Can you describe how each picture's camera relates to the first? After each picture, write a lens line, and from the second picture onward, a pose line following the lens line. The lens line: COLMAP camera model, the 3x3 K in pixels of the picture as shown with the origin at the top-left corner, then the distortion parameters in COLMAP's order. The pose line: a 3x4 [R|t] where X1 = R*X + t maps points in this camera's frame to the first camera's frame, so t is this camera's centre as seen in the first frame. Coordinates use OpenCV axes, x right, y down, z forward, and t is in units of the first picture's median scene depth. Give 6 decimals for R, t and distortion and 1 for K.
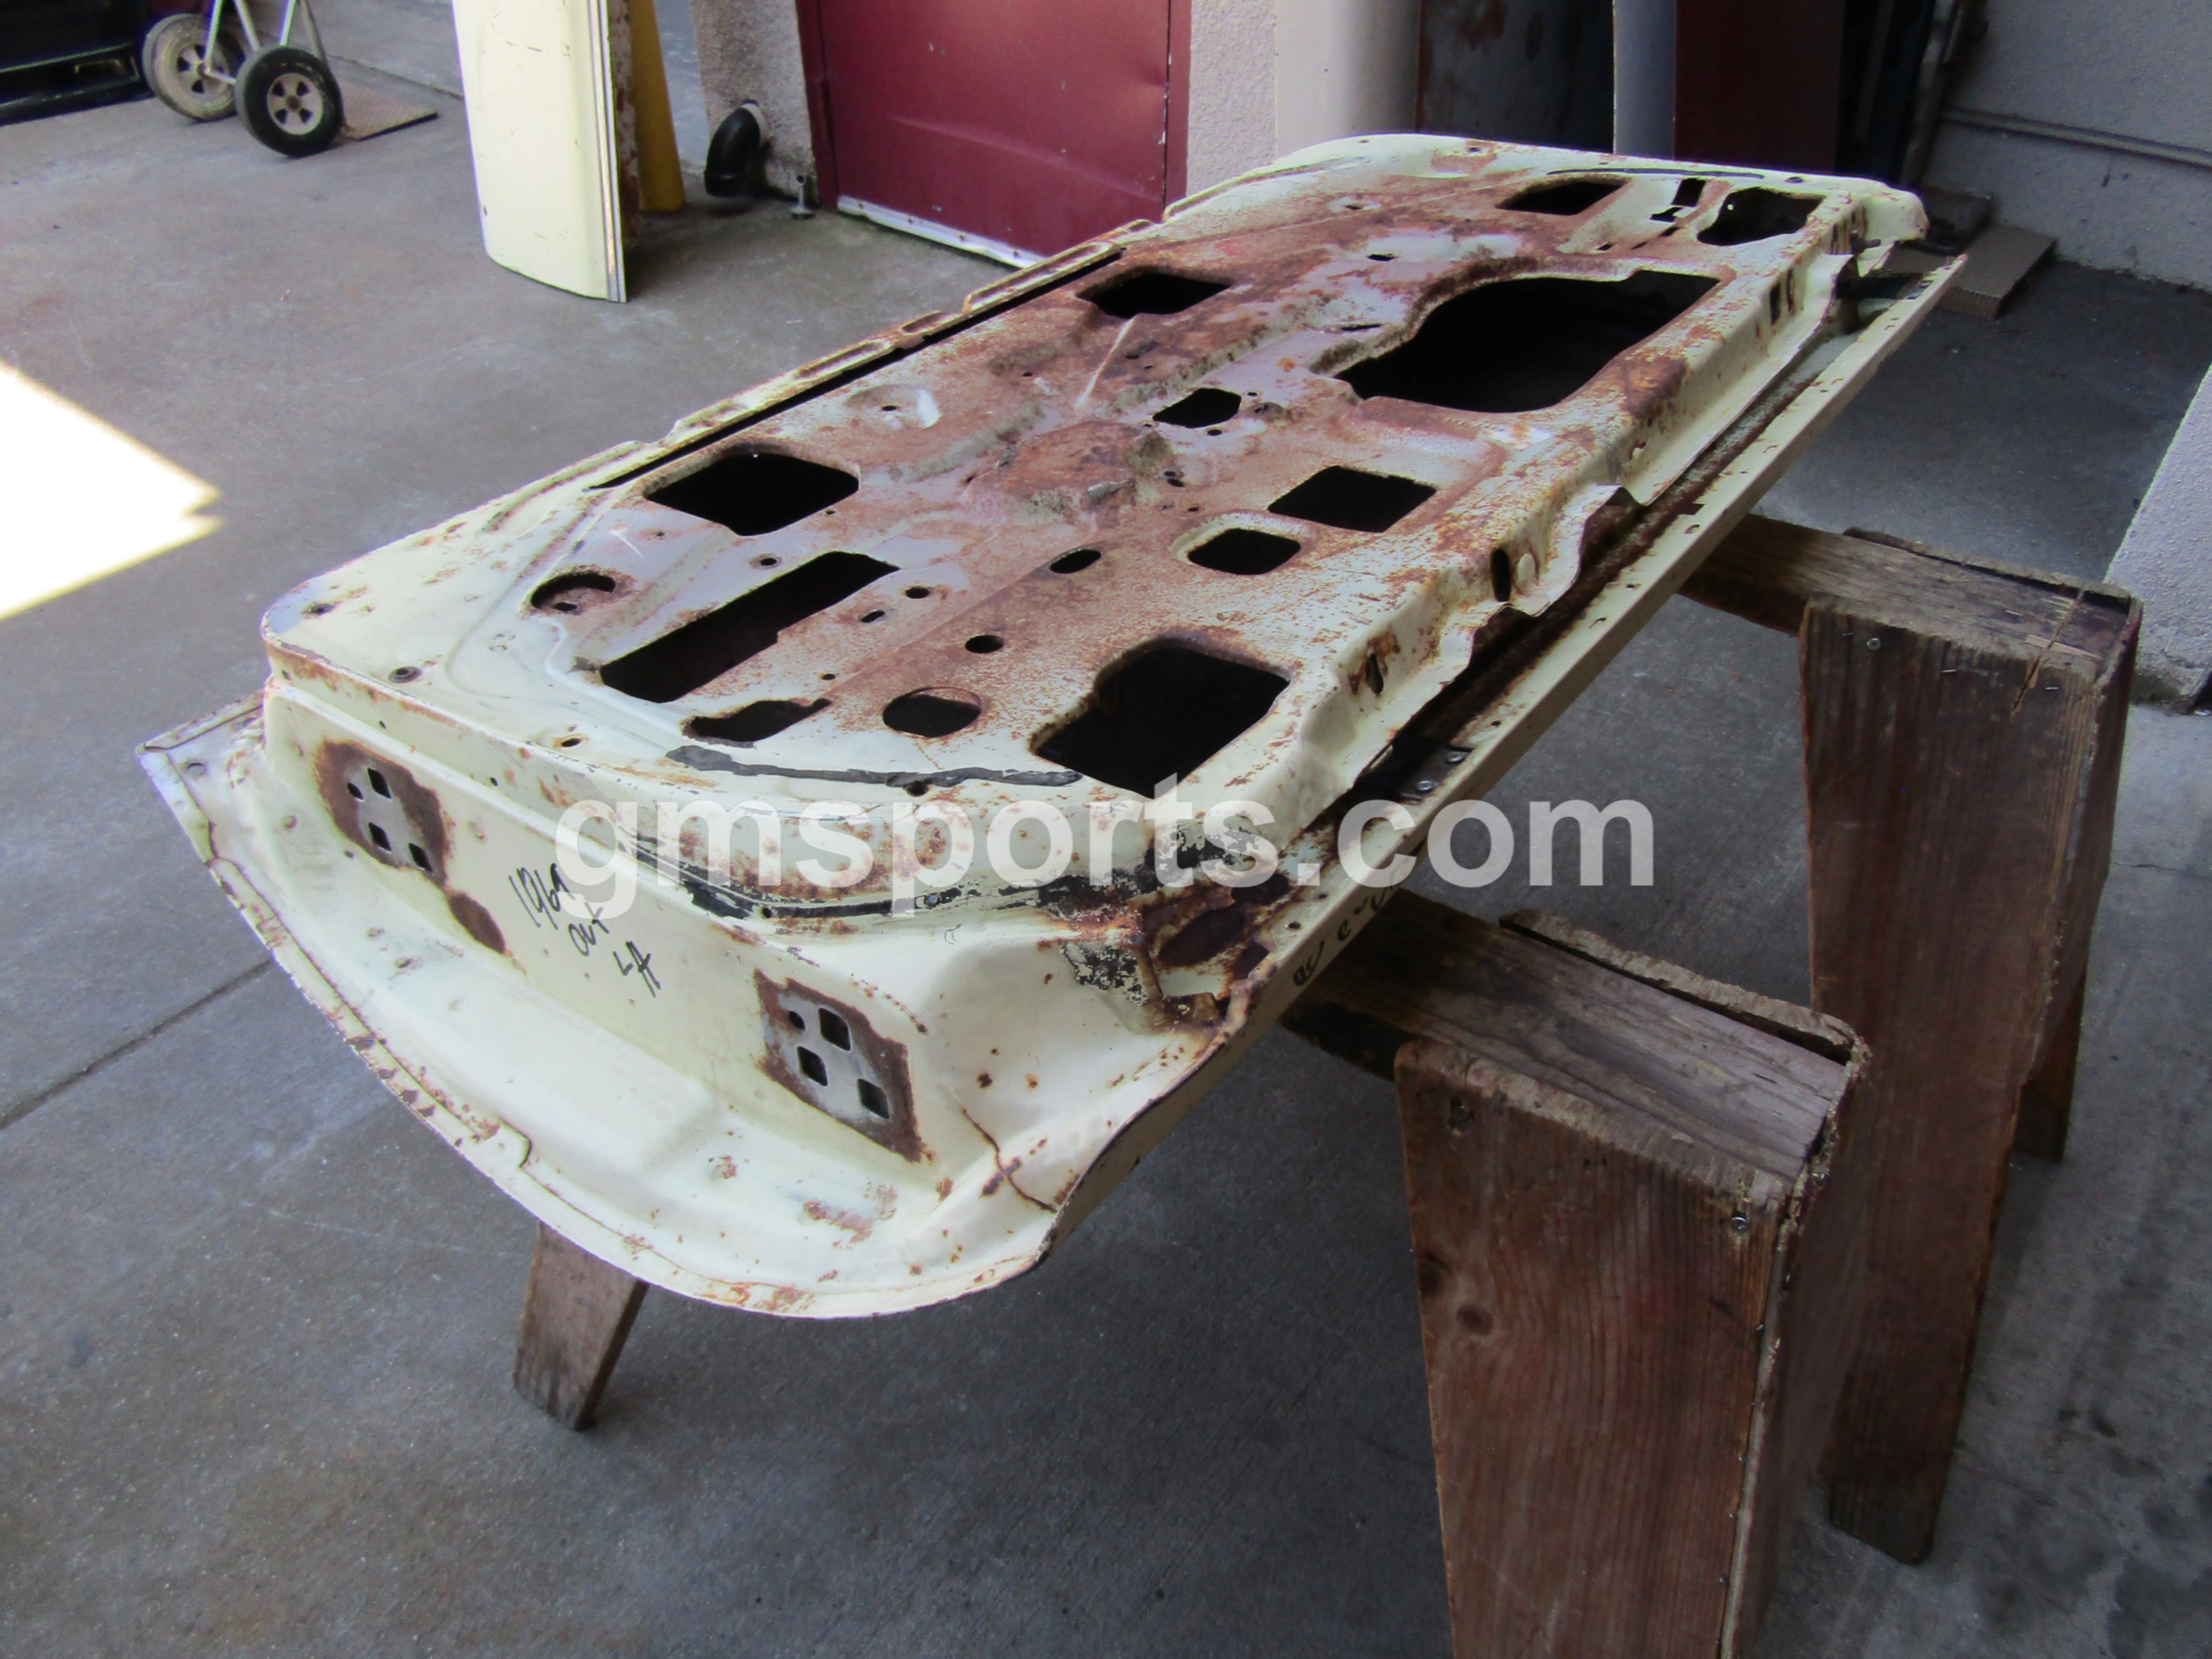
lens RADIAL K [[1583.1, 0, 1096.4], [0, 1583.1, 841.2], [0, 0, 1]] dist [-0.006004, 0.000408]
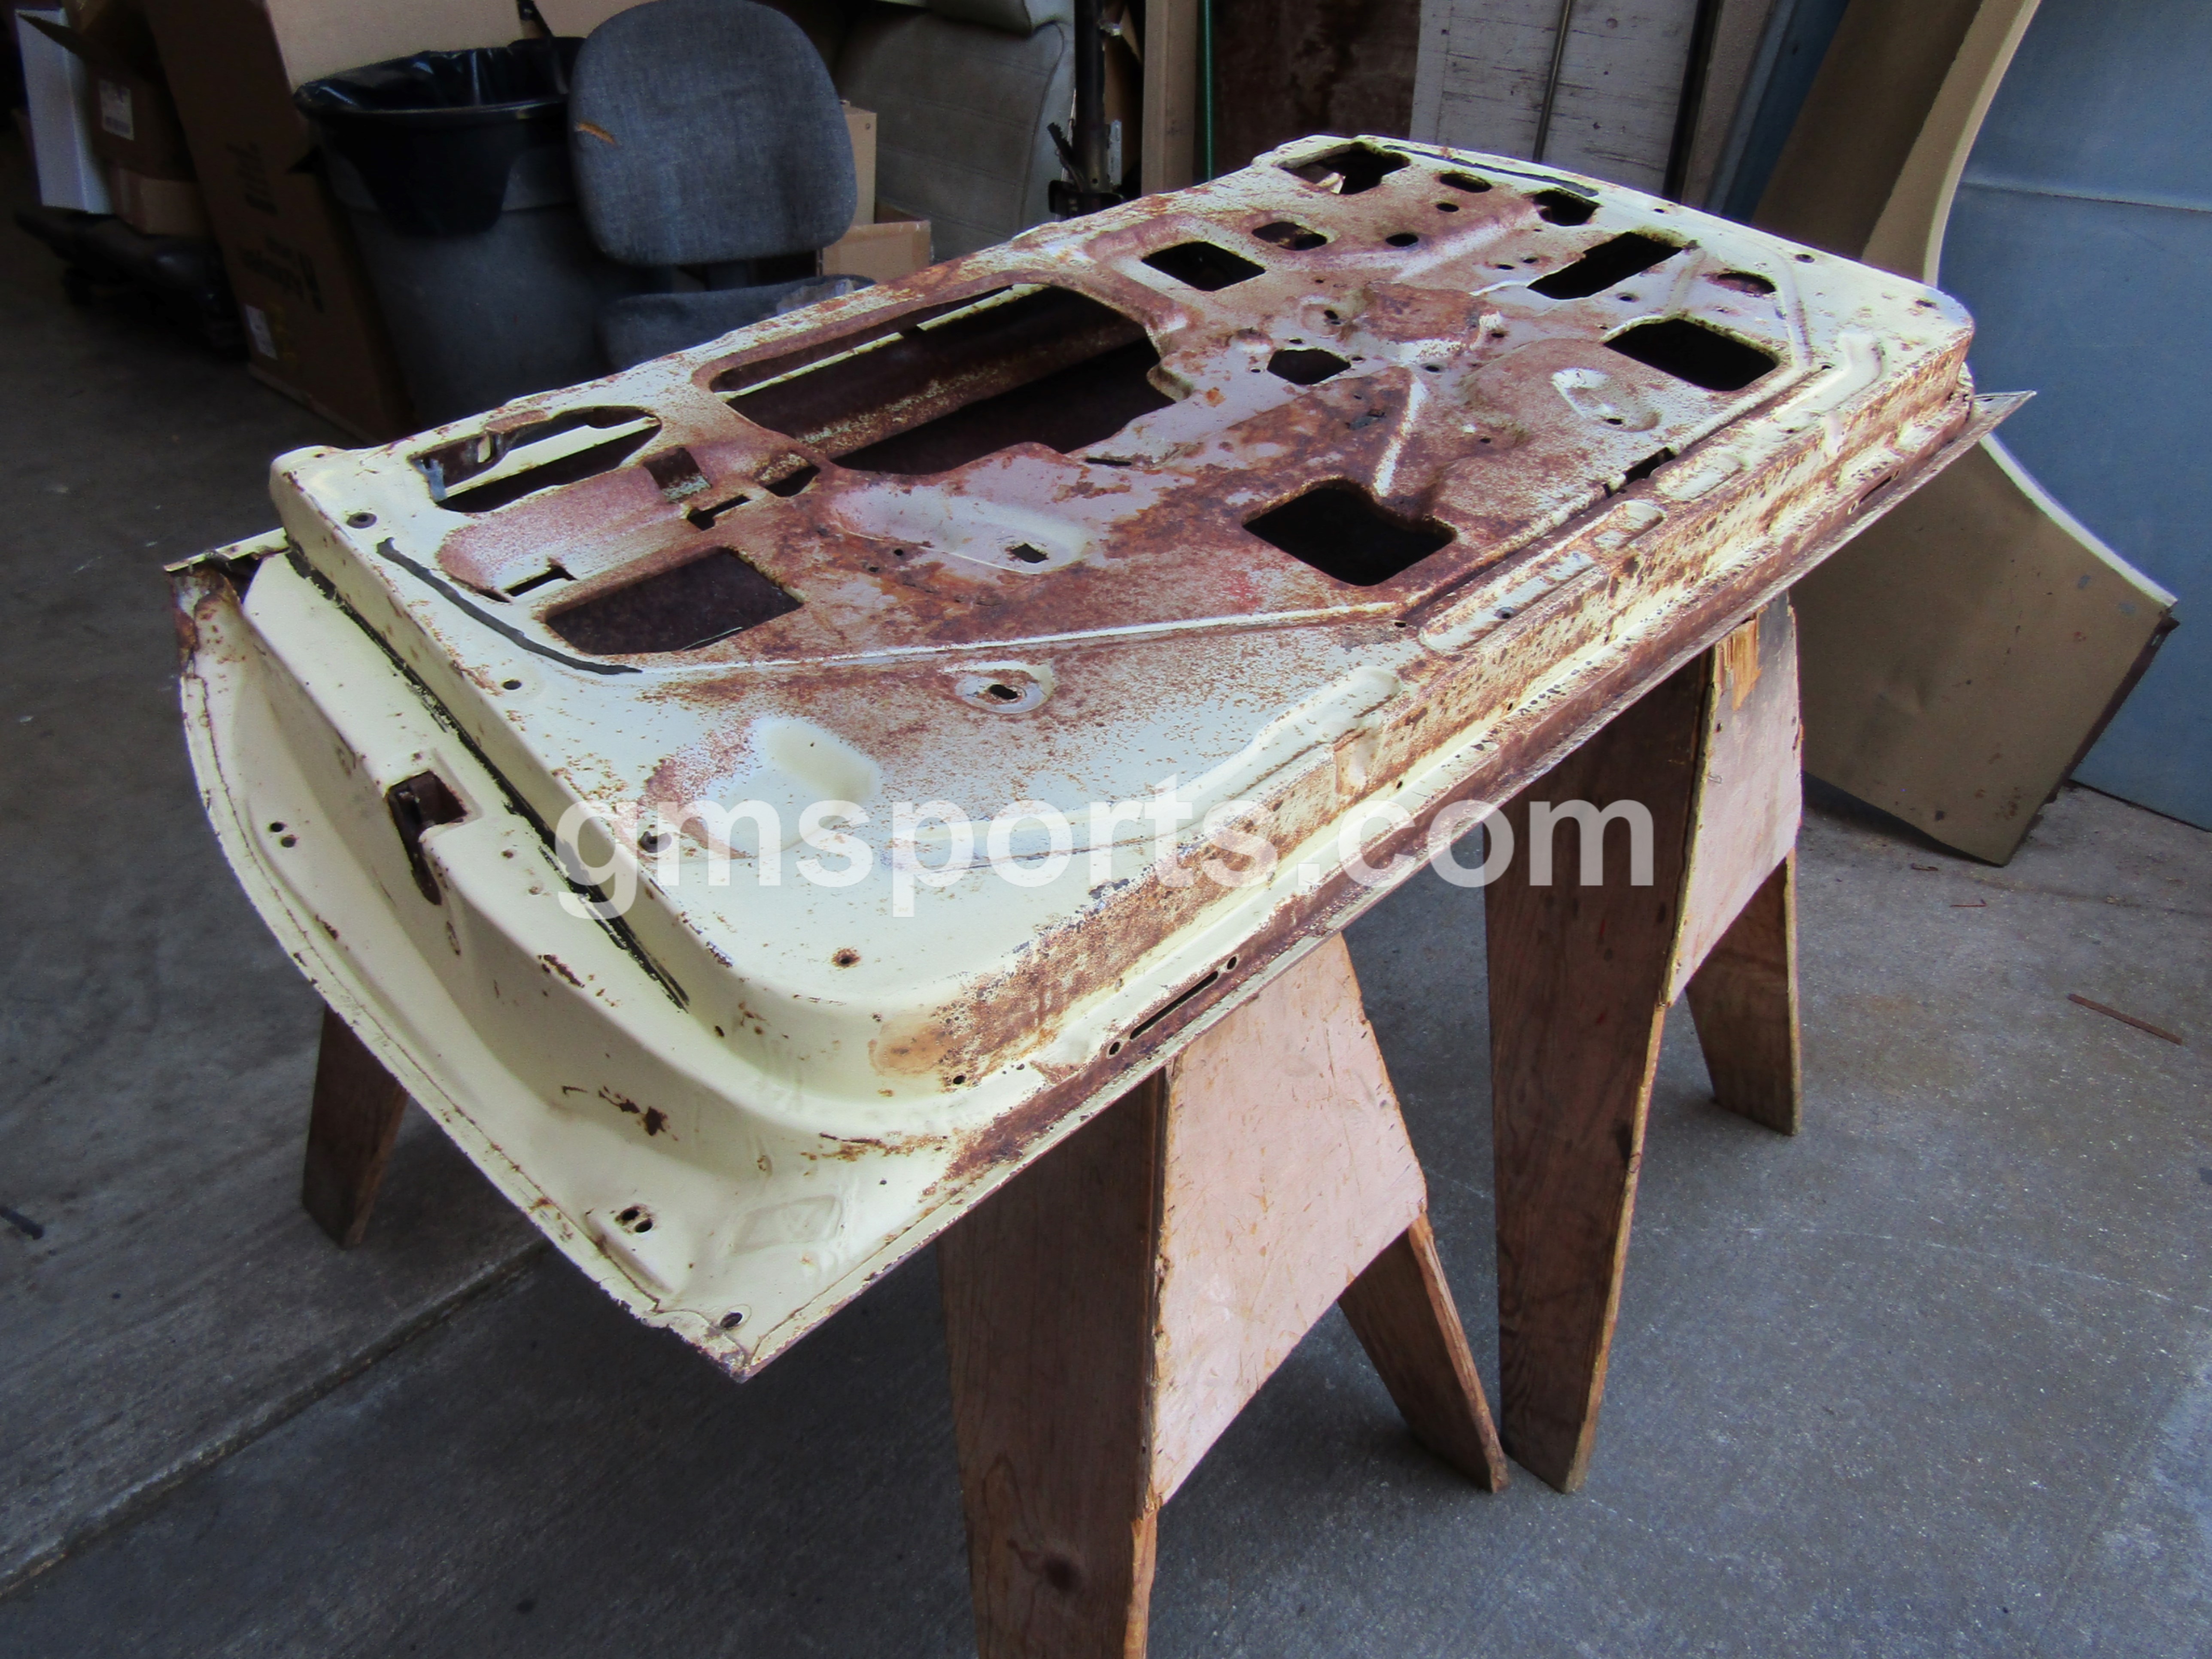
lens RADIAL K [[1551.6, 0, 1098.1], [0, 1551.6, 849.2], [0, 0, 1]] dist [-0.001852, -0.006264]
pose [[-0.996174, -0.054746, 0.068117, 0.123445], [0.055218, 0.209844, 0.976174, -1.308404], [-0.067736, 0.976201, -0.206018, 1.636008]]
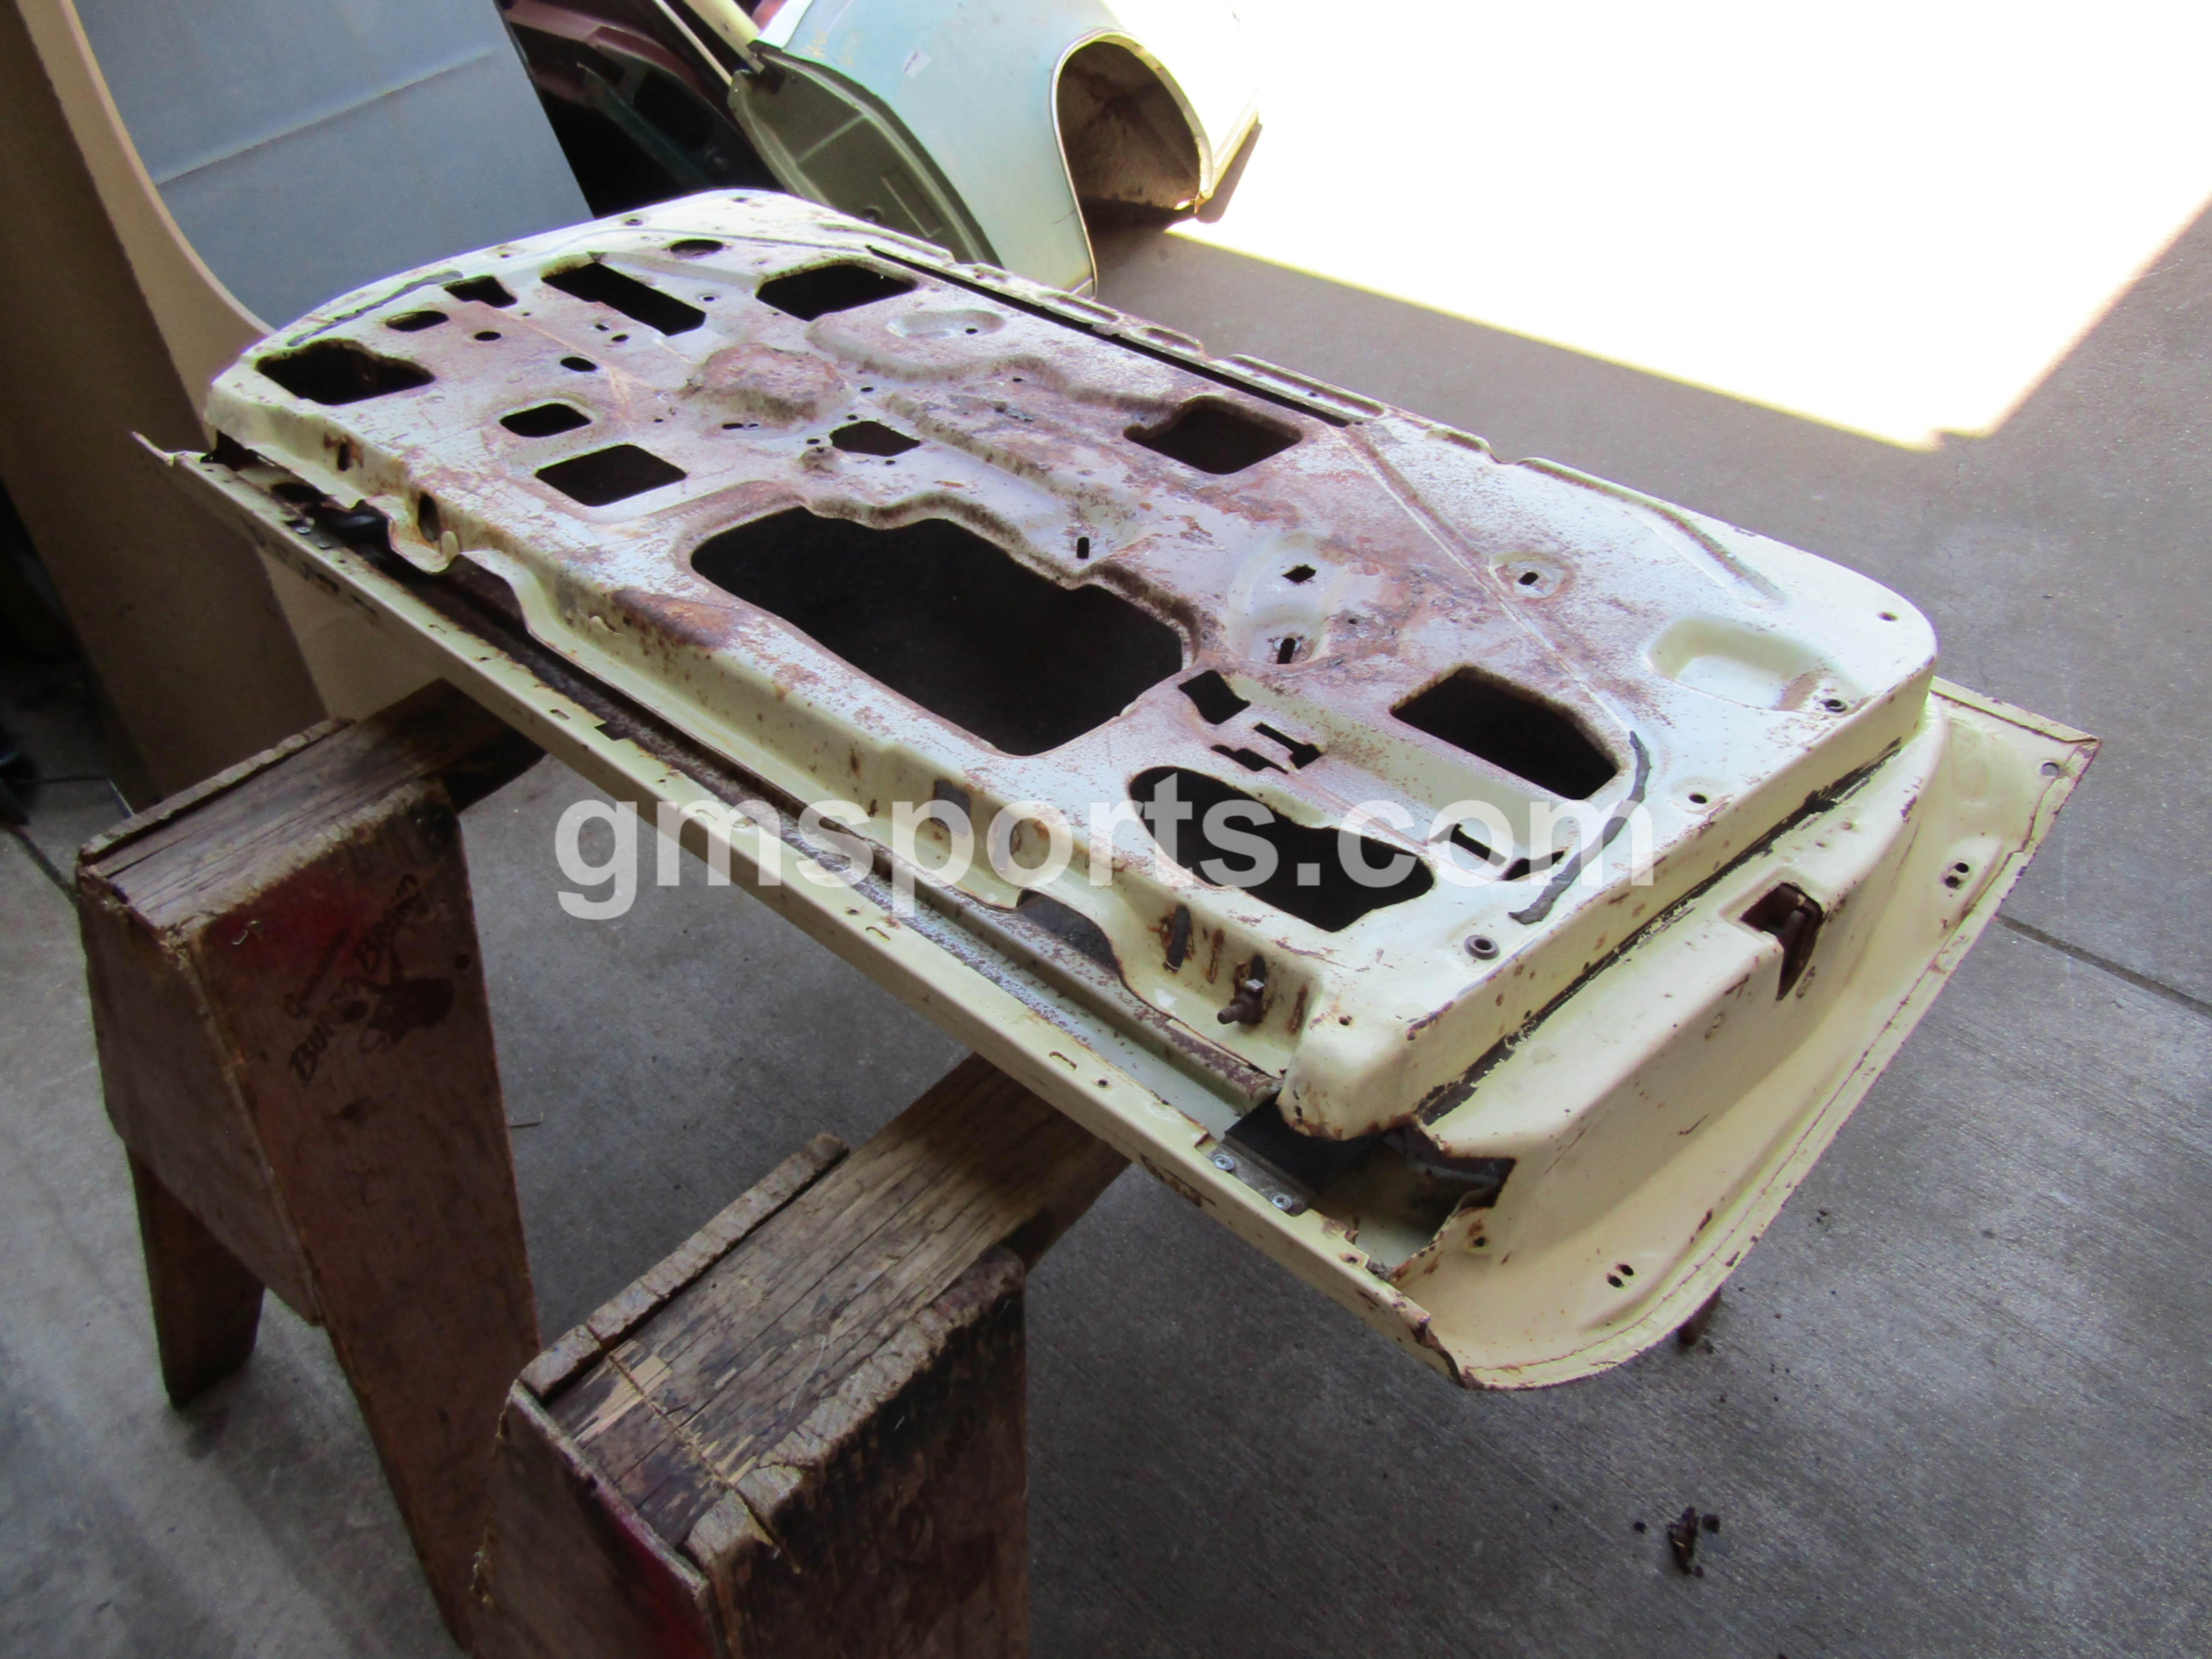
lens RADIAL K [[1551.6, 0, 1098.1], [0, 1551.6, 849.2], [0, 0, 1]] dist [-0.001852, -0.006264]
pose [[-0.075519, 0.680956, -0.728420, 1.054418], [-0.604191, 0.549887, 0.576695, -0.859591], [0.793253, 0.483656, 0.369901, 0.919845]]
